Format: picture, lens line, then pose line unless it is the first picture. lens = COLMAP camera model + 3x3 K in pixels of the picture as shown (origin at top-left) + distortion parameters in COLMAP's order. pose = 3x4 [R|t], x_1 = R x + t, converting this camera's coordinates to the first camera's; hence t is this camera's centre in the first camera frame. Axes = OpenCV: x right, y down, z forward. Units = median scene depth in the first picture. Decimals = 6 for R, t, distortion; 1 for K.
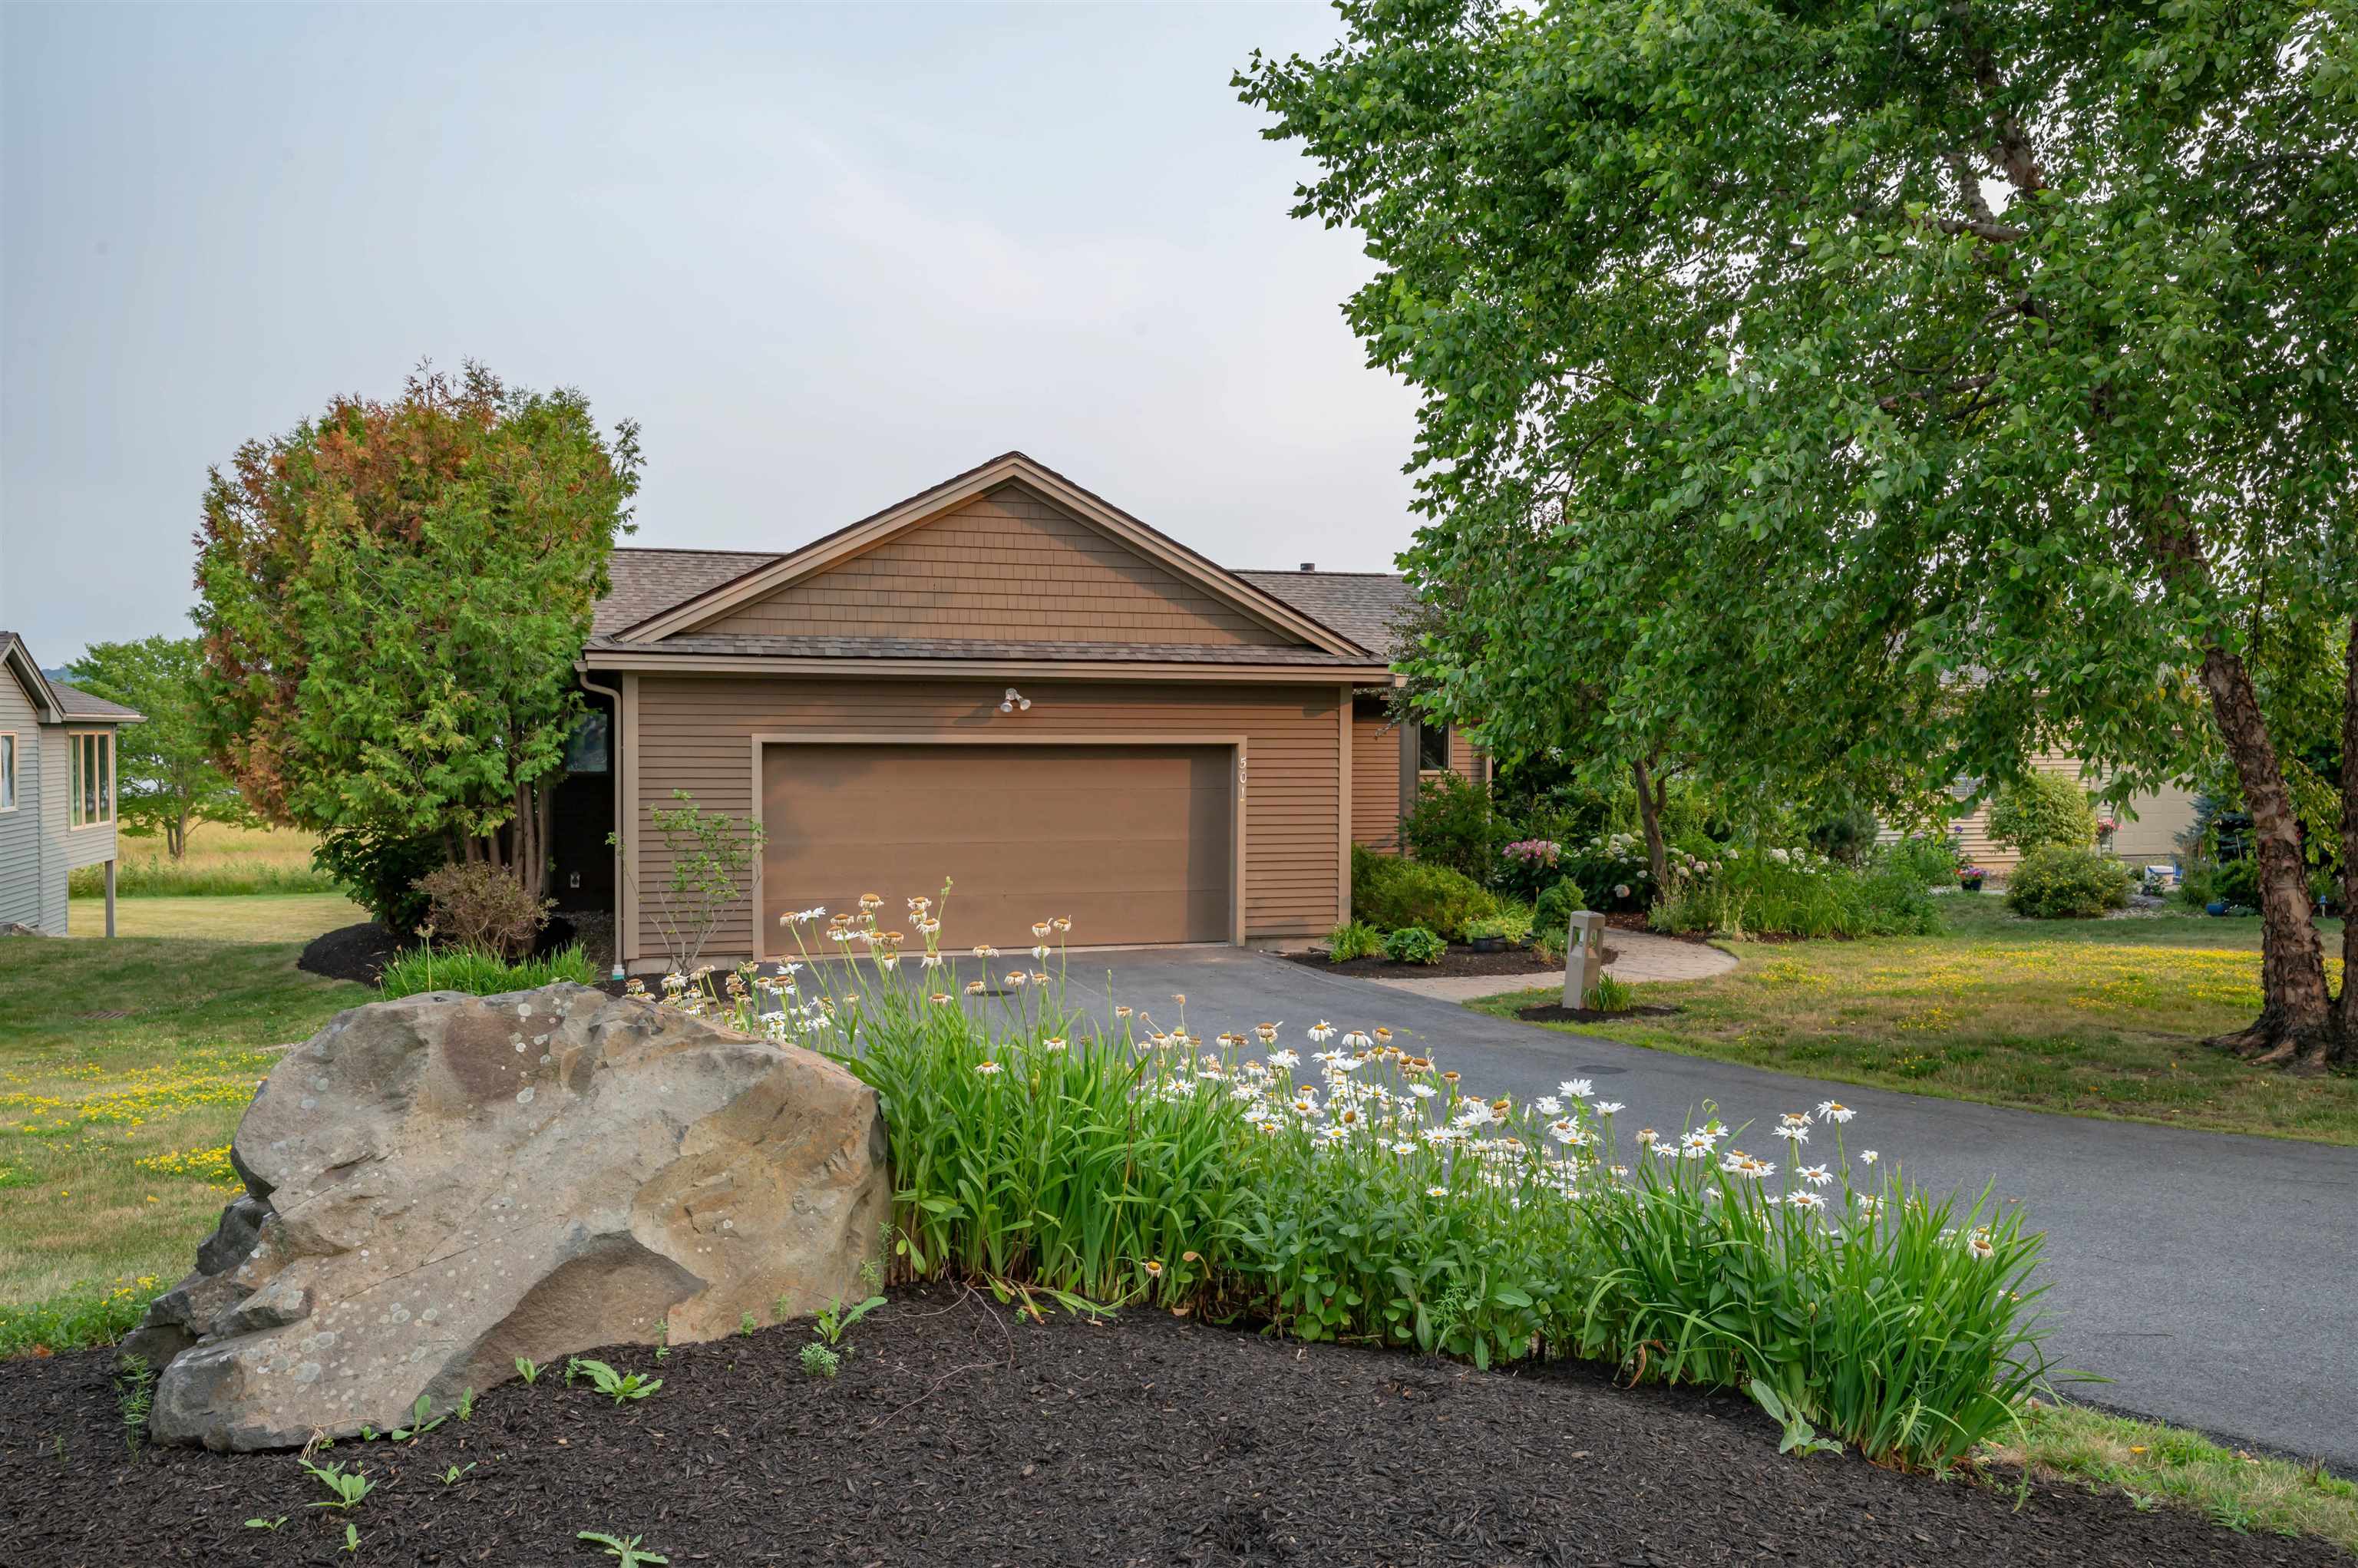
lens RADIAL K [[1684.8, 0, 1173.8], [0, 1684.8, 832.0], [0, 0, 1]] dist [0.003641, 0.000335]
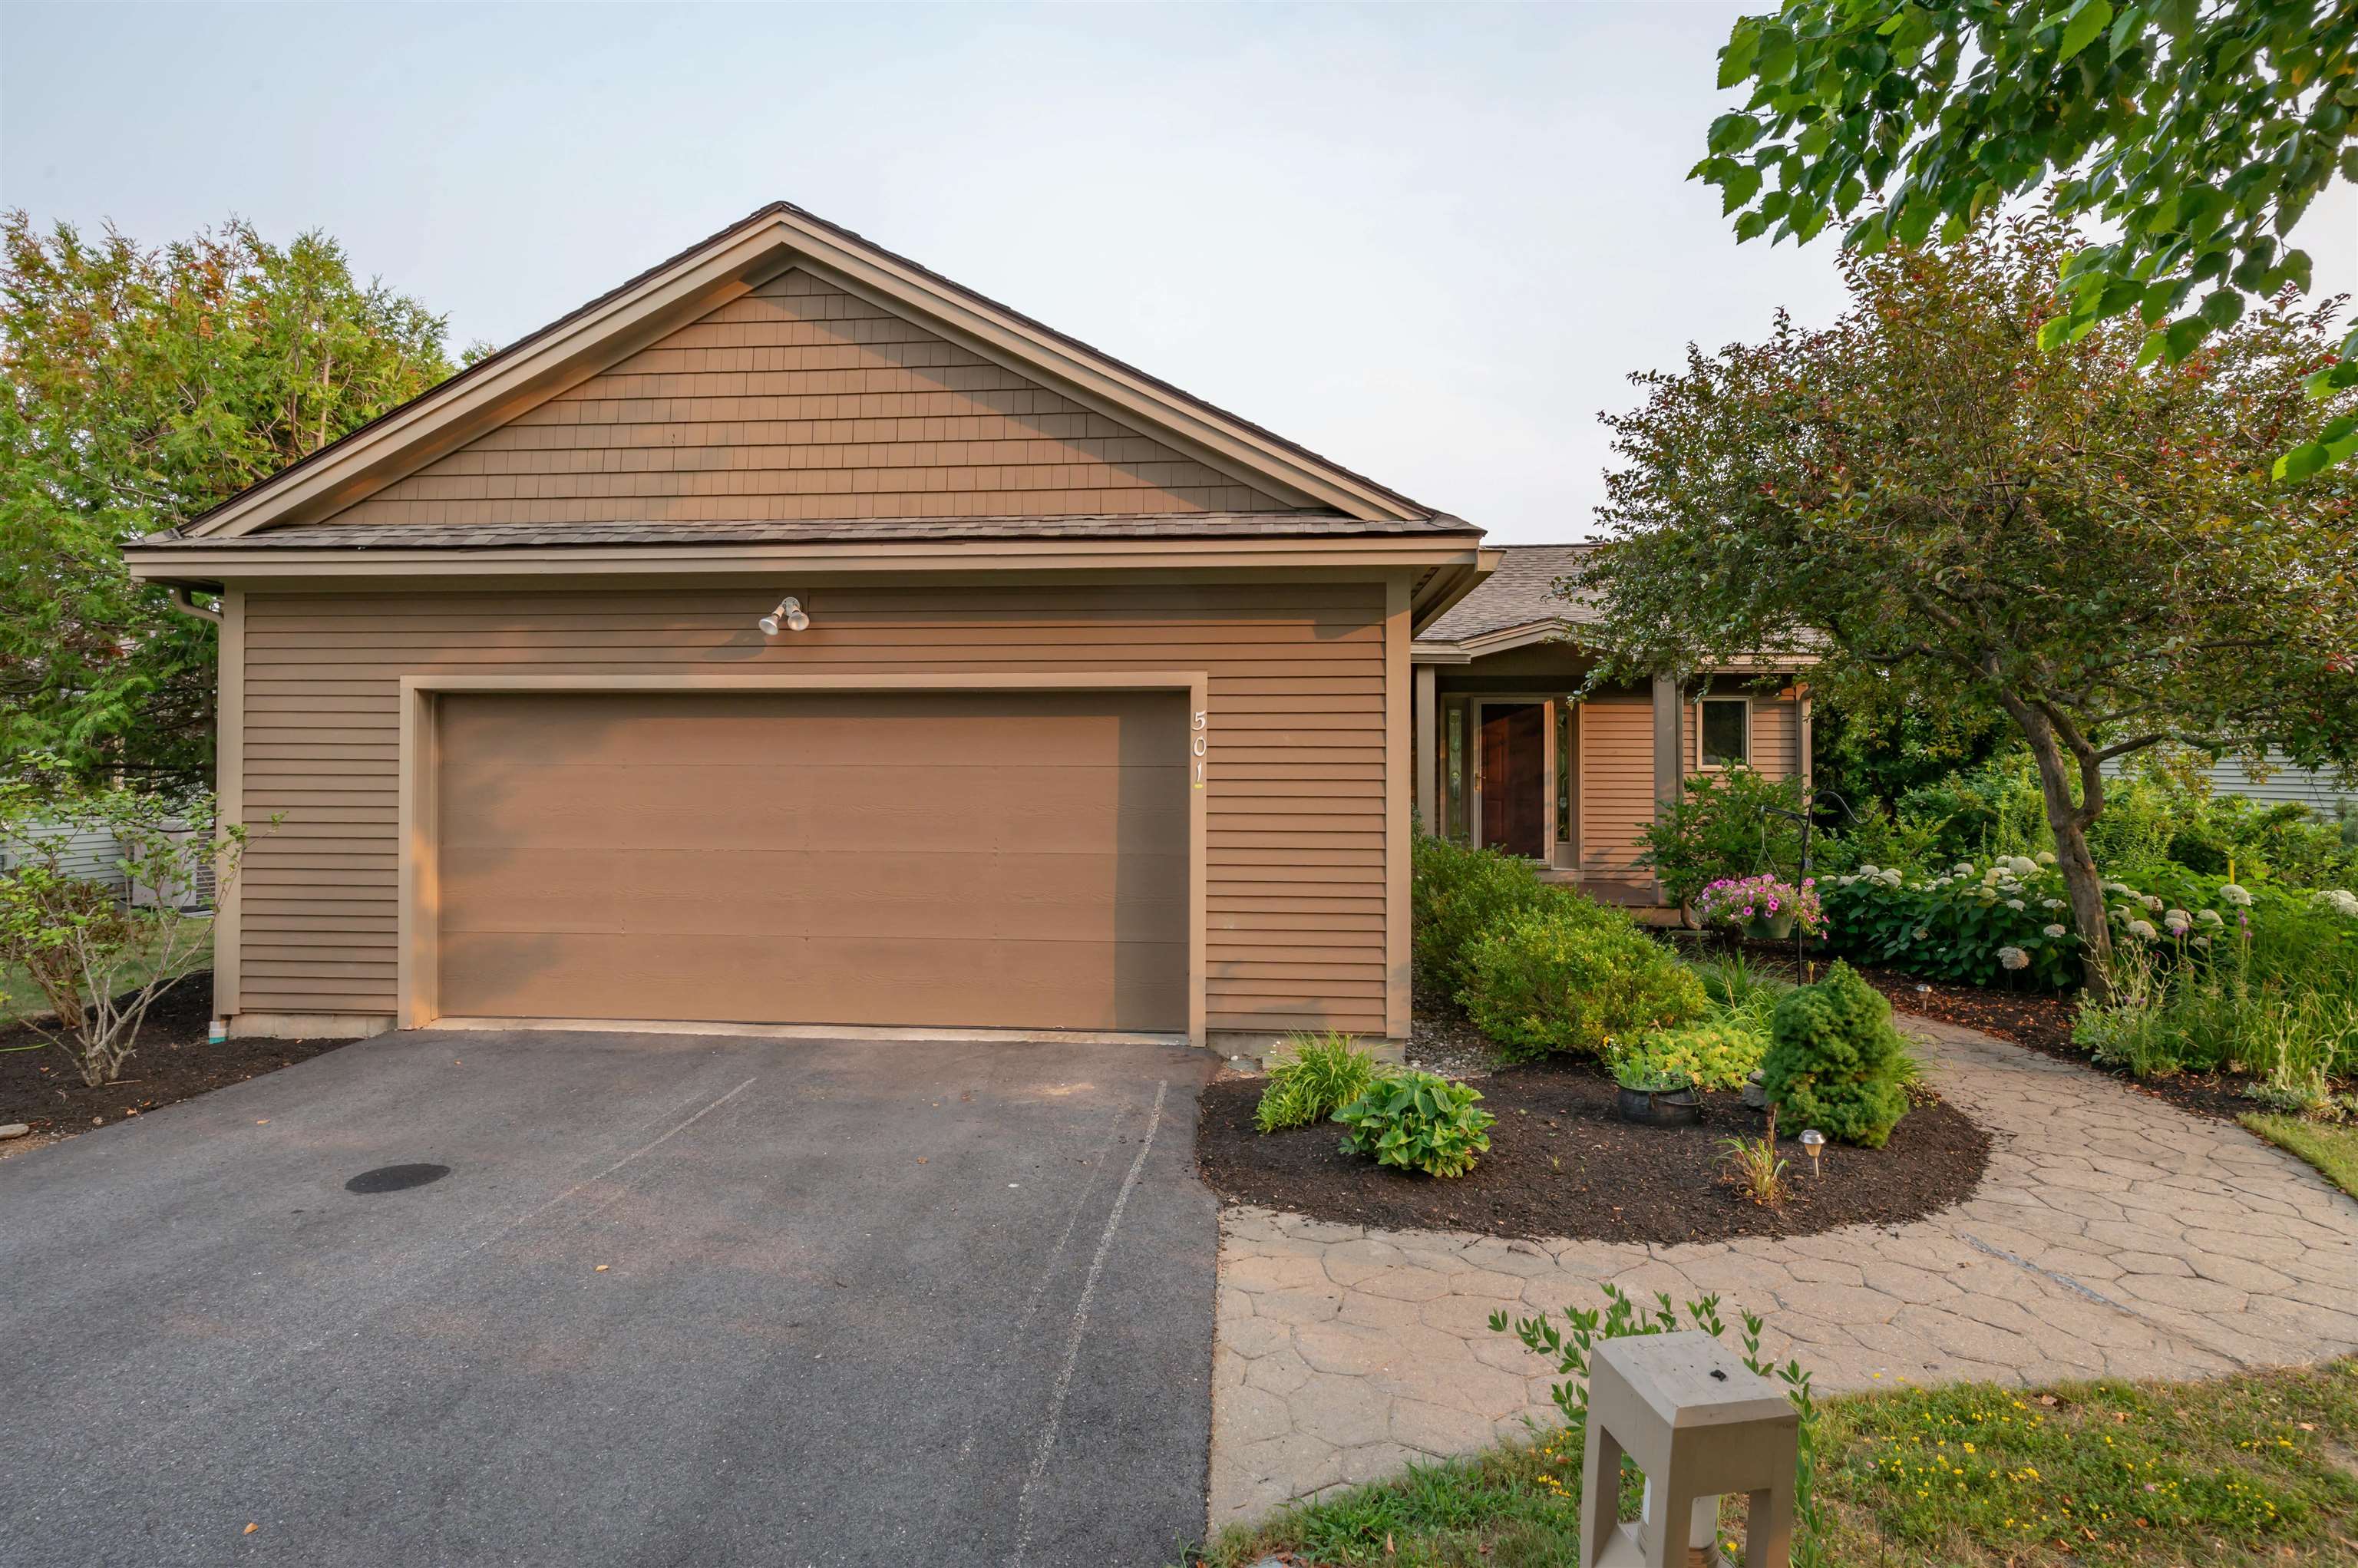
lens RADIAL K [[1146.1, 0, 1181.4], [0, 1146.1, 768.0], [0, 0, 1]] dist [-0.004037, -0.000697]
pose [[0.929208, -0.001973, -0.369551, 0.176967], [-0.018972, 0.998412, -0.053034, -0.004626], [0.369069, 0.056291, 0.927696, 0.640085]]
